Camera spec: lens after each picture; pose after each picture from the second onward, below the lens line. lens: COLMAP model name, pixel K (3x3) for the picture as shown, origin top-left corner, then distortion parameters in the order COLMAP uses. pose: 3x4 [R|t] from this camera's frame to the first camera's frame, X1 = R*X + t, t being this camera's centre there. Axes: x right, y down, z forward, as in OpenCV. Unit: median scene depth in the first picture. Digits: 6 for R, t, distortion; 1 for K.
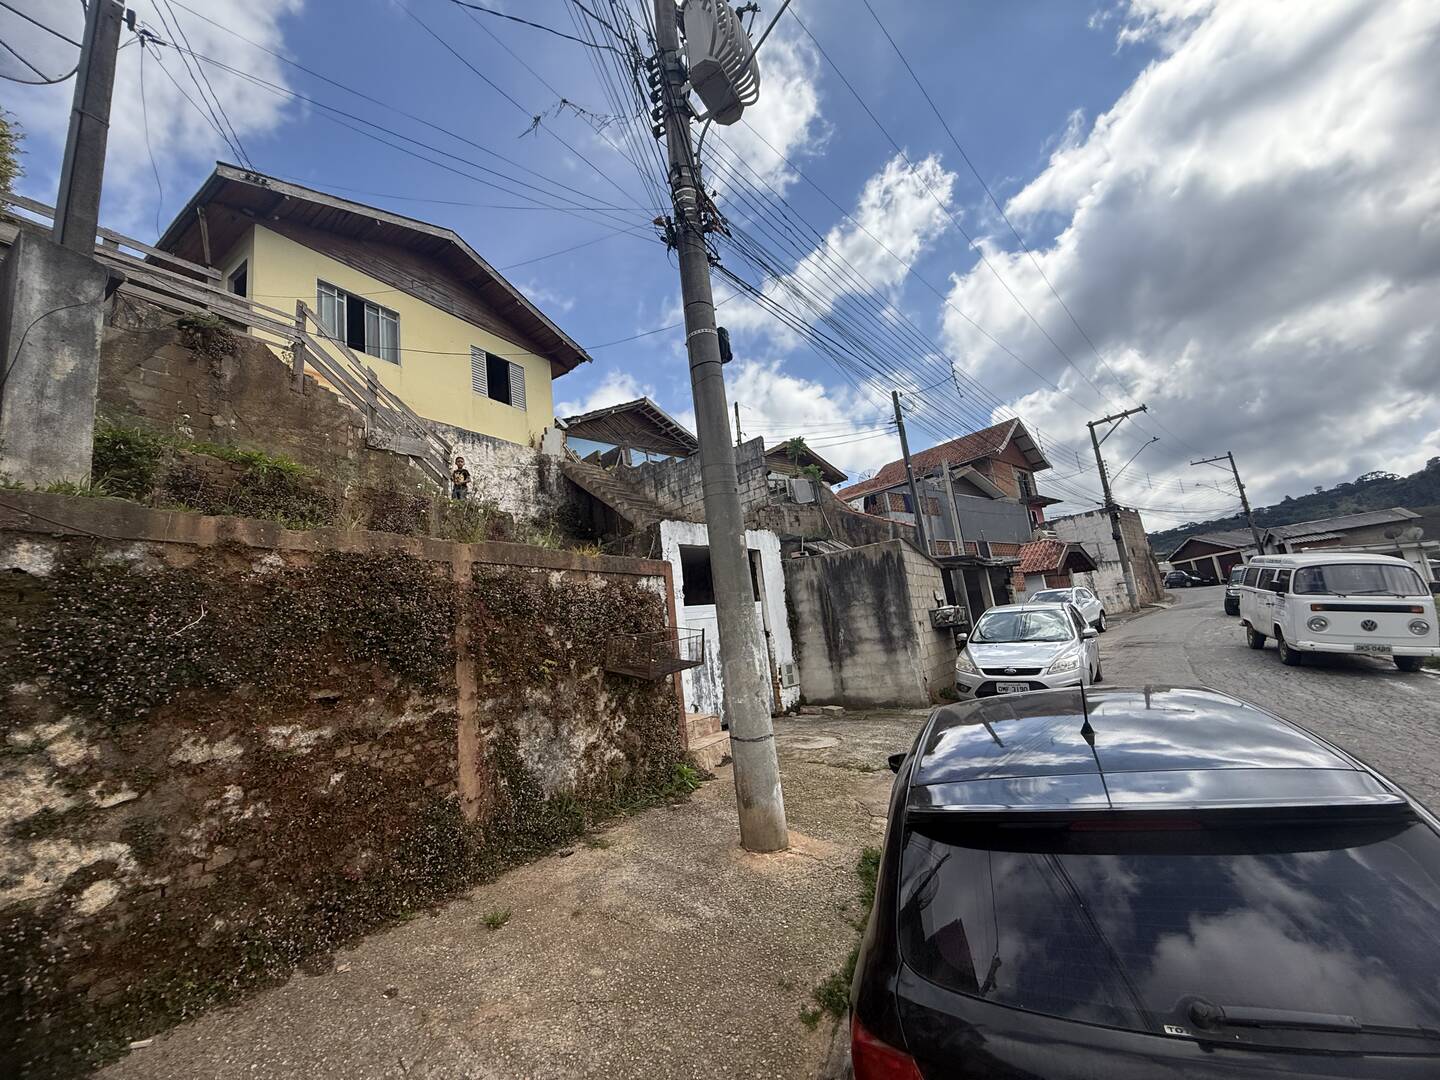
lens RADIAL K [[648.4, 0, 708.7], [0, 648.4, 541.2], [0, 0, 1]] dist [0.000596, 0.000057]
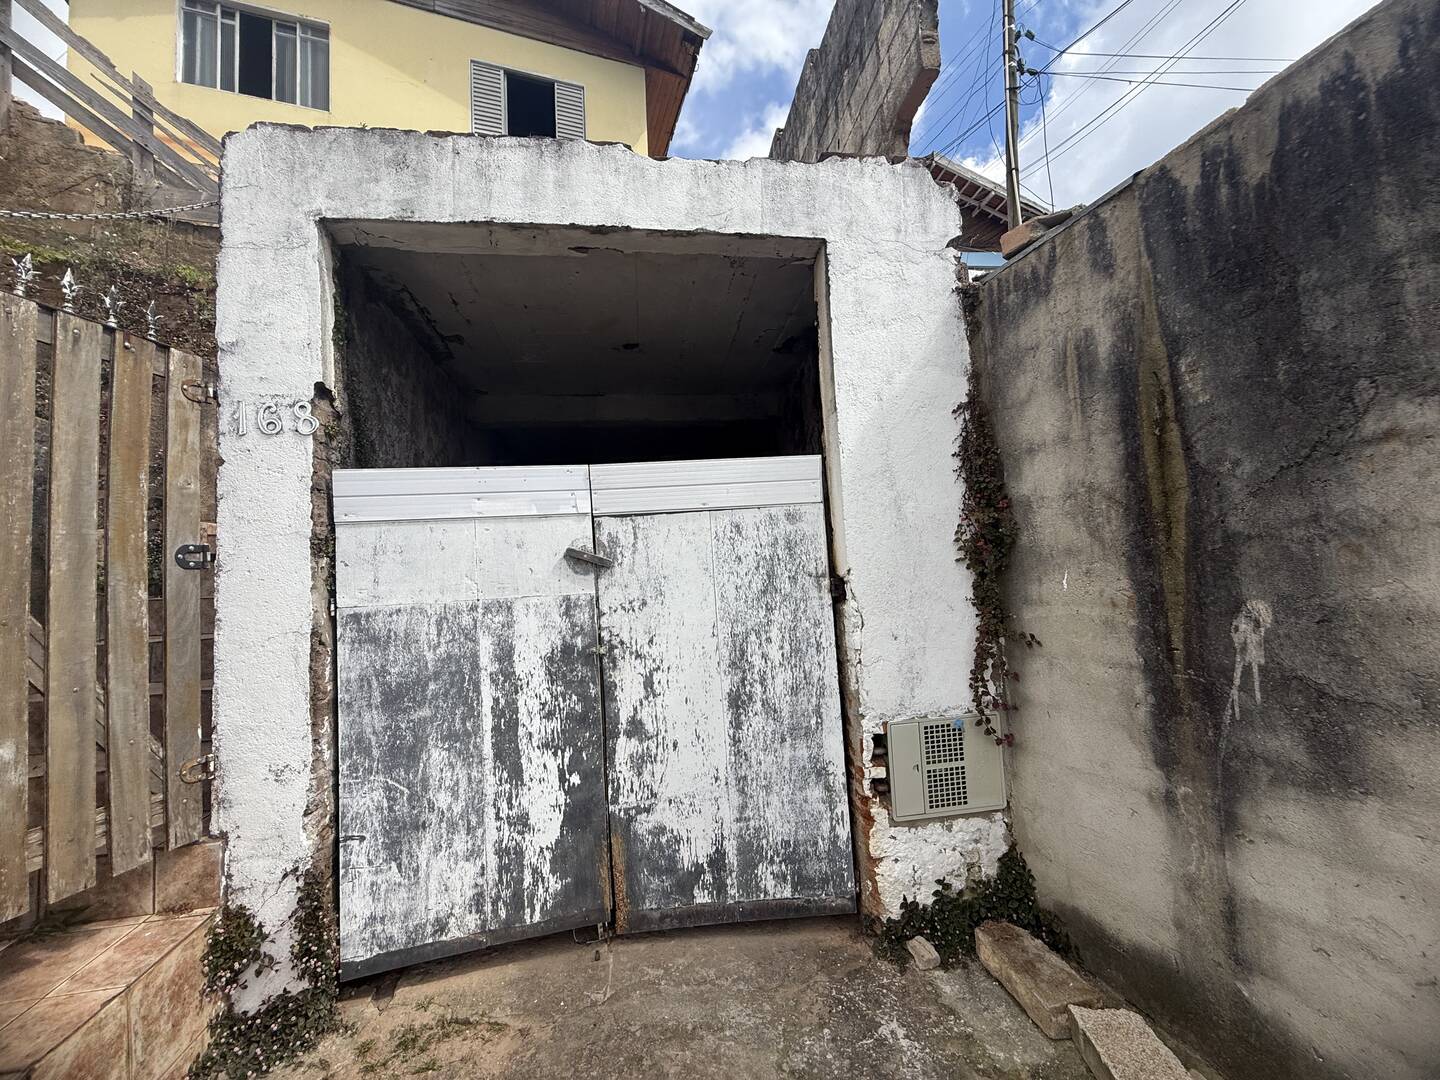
lens RADIAL K [[573.1, 0, 715.9], [0, 573.1, 545.0], [0, 0, 1]] dist [-0.001913, 0.000207]
pose [[0.768401, 0.041408, -0.638627, 0.191522], [0.060670, 0.988697, 0.137105, 0.095425], [0.637086, -0.144097, 0.757204, 0.811502]]
